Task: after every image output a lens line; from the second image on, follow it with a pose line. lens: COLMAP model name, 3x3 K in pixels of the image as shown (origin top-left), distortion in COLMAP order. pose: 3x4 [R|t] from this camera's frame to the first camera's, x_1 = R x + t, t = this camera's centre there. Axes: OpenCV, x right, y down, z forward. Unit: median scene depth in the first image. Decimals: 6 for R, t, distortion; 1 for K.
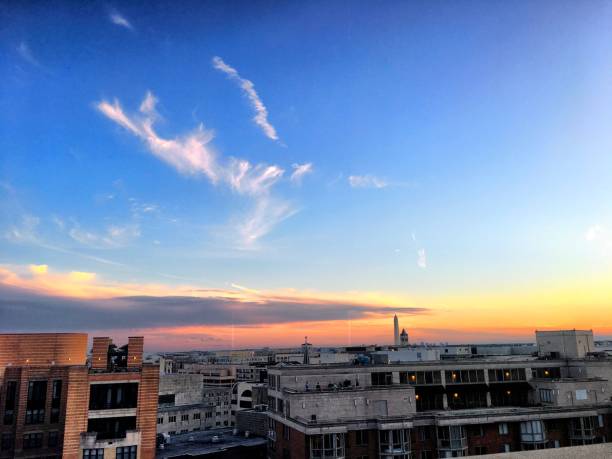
lens RADIAL K [[518.0, 0, 301.6], [0, 518.0, 226.3], [0, 0, 1]] dist [0.063085, -0.080283]
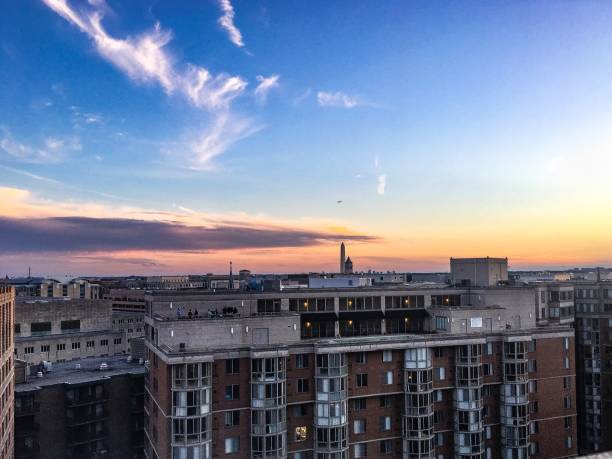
lens RADIAL K [[545.5, 0, 300.2], [0, 545.5, 257.7], [0, 0, 1]] dist [0.063244, 0.001589]
pose [[0.995323, 0.015843, 0.095294, 0.123828], [-0.034322, 0.980094, 0.195545, 0.018366], [-0.090299, -0.197902, 0.976054, 0.069162]]
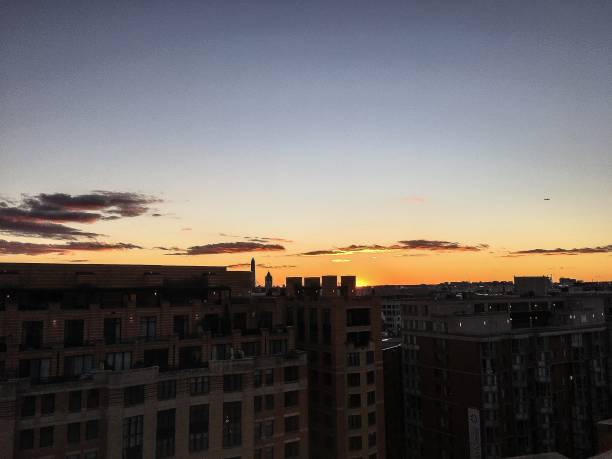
lens RADIAL K [[518.0, 0, 301.6], [0, 518.0, 226.3], [0, 0, 1]] dist [0.063085, -0.080283]
pose [[0.957086, 0.046657, 0.286023, -0.789665], [-0.077385, 0.992264, 0.097081, -0.032920], [-0.279280, -0.115049, 0.953292, -0.216208]]
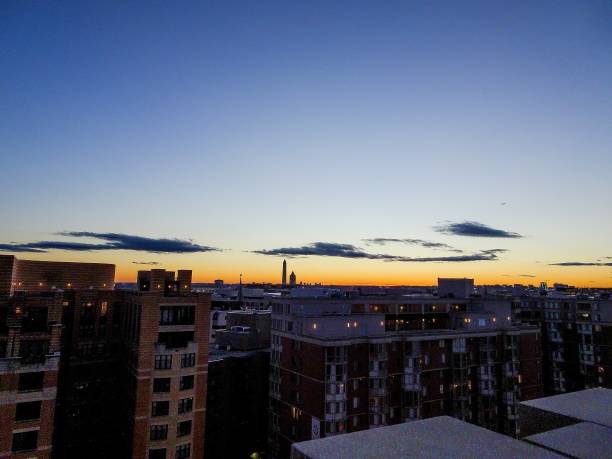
lens RADIAL K [[437.2, 0, 306.0], [0, 437.2, 229.5], [0, 0, 1]] dist [0.006225, 0.002555]
pose [[0.971583, 0.067742, 0.226798, -0.269847], [-0.090687, 0.991591, 0.092318, -0.004801], [-0.218637, -0.110263, 0.969557, -0.056859]]
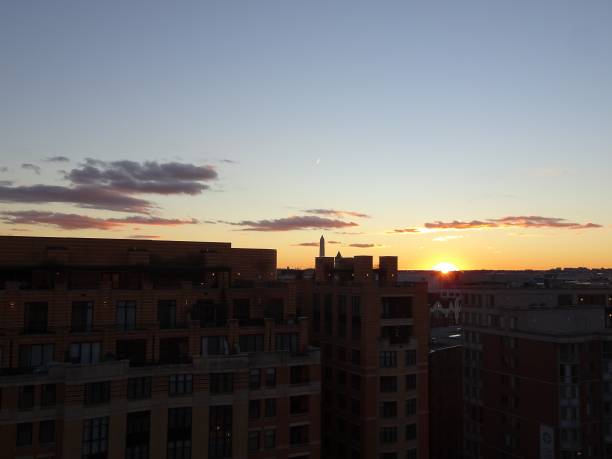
lens RADIAL K [[605.6, 0, 306.0], [0, 605.6, 229.5], [0, 0, 1]] dist [0.032288, 0.005965]
pose [[0.985402, 0.041975, 0.164989, -0.669493], [-0.068152, 0.985347, 0.156355, -0.026047], [-0.156009, -0.165316, 0.973823, -0.179351]]
